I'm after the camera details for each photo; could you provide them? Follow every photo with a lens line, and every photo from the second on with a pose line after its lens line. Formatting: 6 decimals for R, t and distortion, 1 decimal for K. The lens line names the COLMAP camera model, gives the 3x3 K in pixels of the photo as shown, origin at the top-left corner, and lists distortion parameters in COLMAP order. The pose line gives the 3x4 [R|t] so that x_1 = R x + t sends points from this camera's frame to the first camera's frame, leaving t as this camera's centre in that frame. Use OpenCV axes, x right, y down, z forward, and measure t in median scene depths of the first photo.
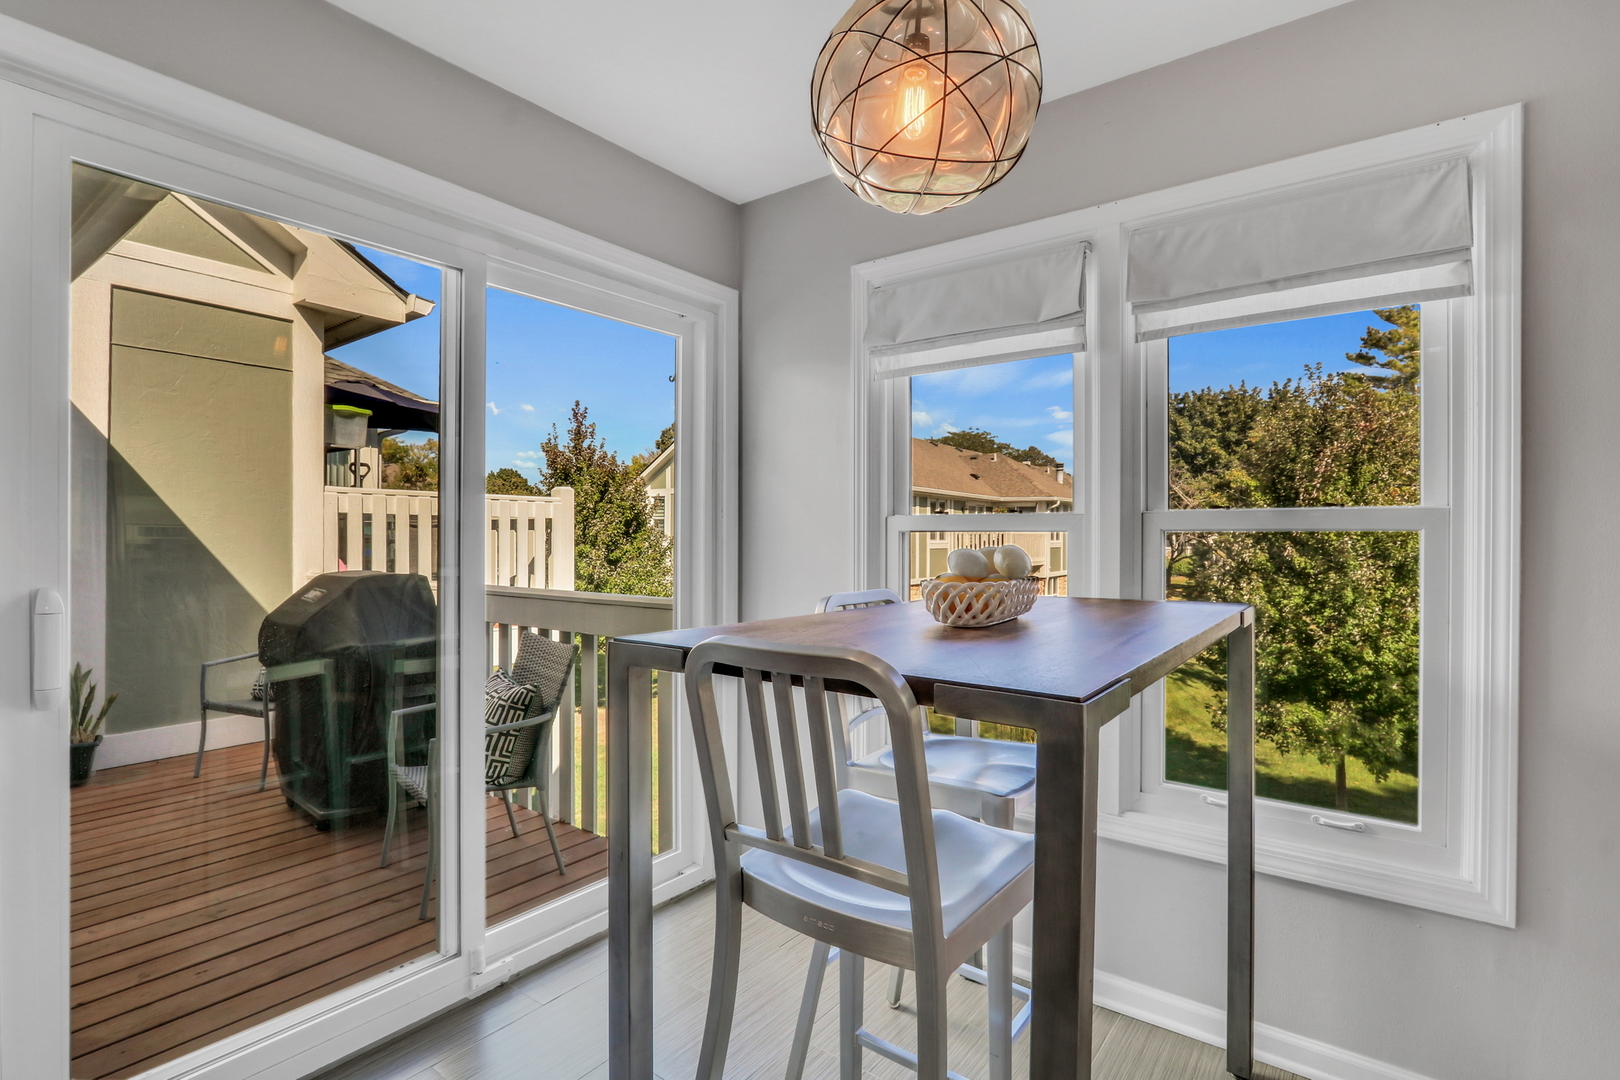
lens RADIAL K [[761.4, 0, 802.2], [0, 761.4, 538.5], [0, 0, 1]] dist [-0.008783, 0.000221]
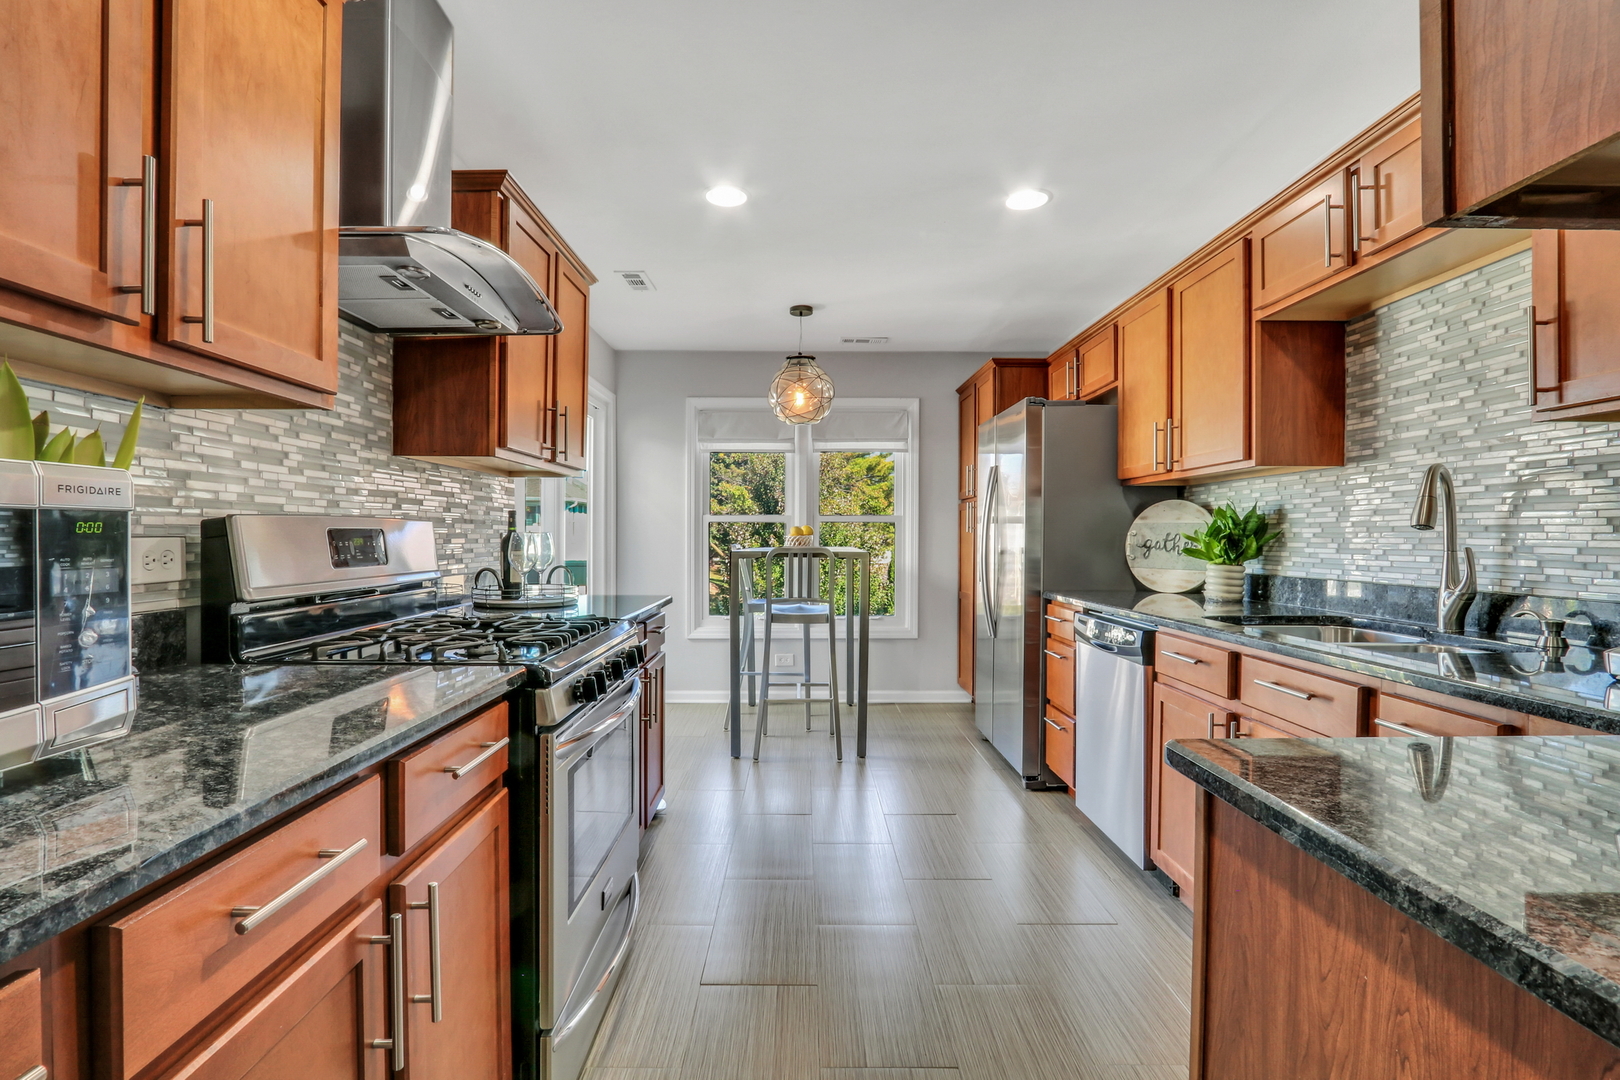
lens RADIAL K [[761.4, 0, 808.7], [0, 761.4, 537.5], [0, 0, 1]] dist [-0.008783, 0.000221]
pose [[0.779326, -0.001063, 0.626618, -0.913113], [0.001486, 0.999999, -0.000152, 0.031337], [-0.626617, 0.001049, 0.779326, -0.787987]]
